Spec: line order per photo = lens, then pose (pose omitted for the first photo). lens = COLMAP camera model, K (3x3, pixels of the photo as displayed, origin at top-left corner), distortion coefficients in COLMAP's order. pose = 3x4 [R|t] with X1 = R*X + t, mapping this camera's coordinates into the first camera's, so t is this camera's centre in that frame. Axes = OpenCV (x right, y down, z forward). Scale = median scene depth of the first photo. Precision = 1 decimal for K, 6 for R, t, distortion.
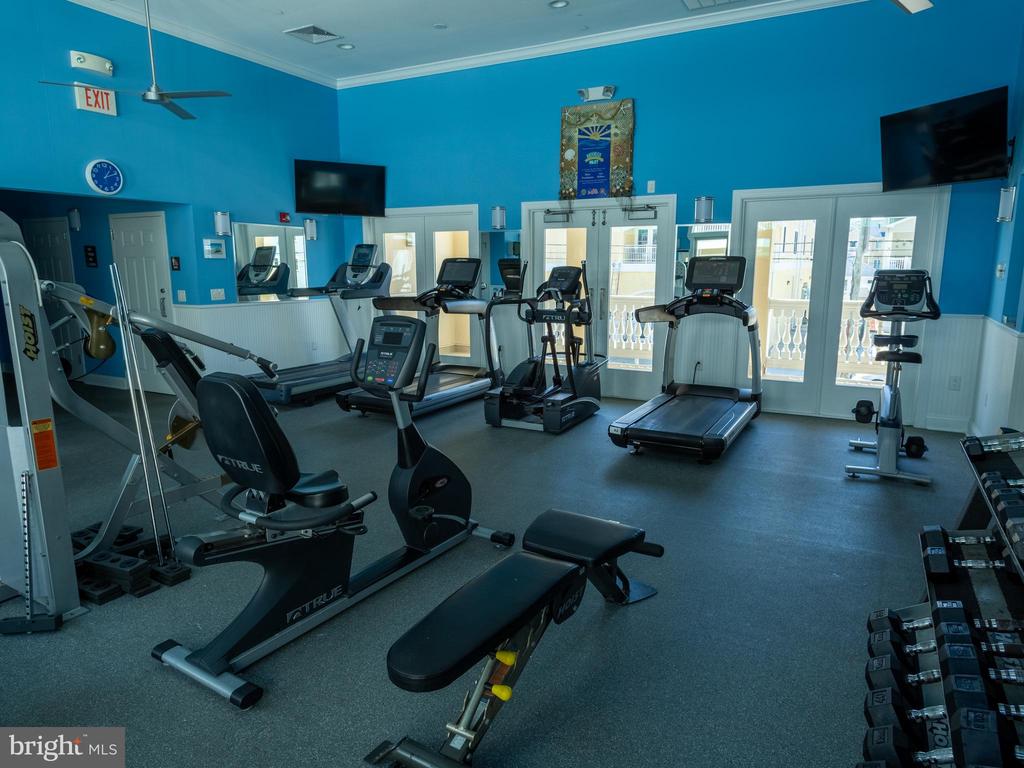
lens RADIAL K [[656.9, 0, 513.1], [0, 656.9, 386.5], [0, 0, 1]] dist [0.025655, 0.000179]
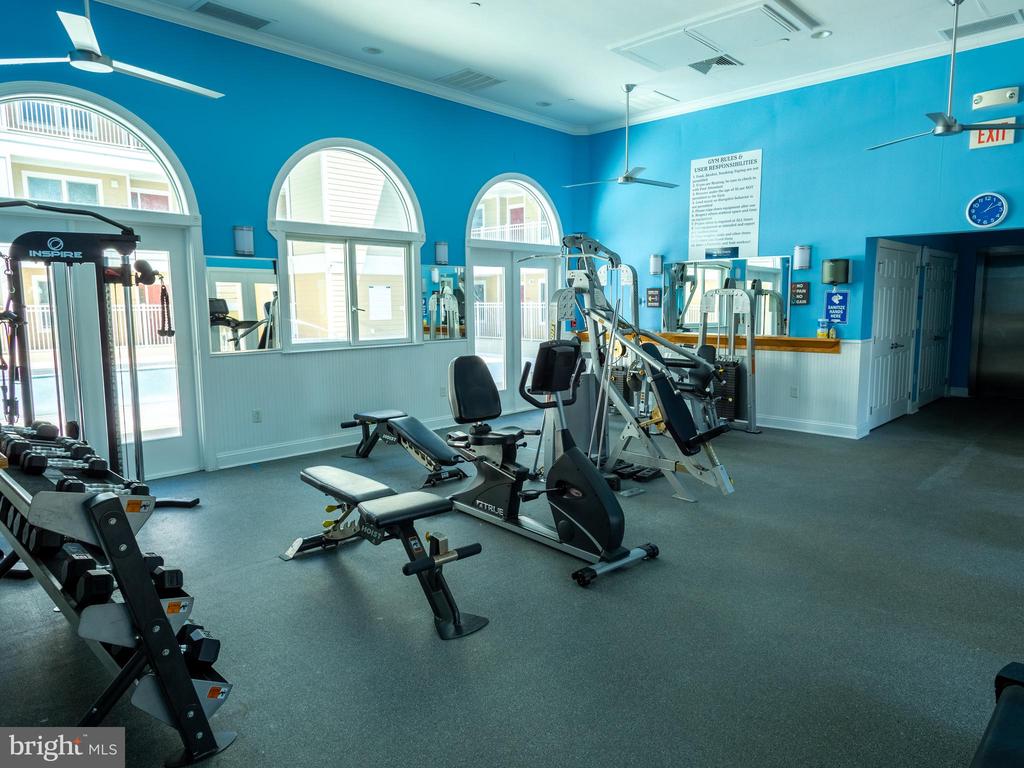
lens RADIAL K [[656.9, 0, 514.4], [0, 656.9, 377.8], [0, 0, 1]] dist [0.025655, 0.000179]
pose [[-0.265815, 0.120031, -0.956522, 1.140085], [-0.178961, 0.968827, 0.171308, -0.254309], [0.947267, 0.216716, -0.236048, 1.327580]]
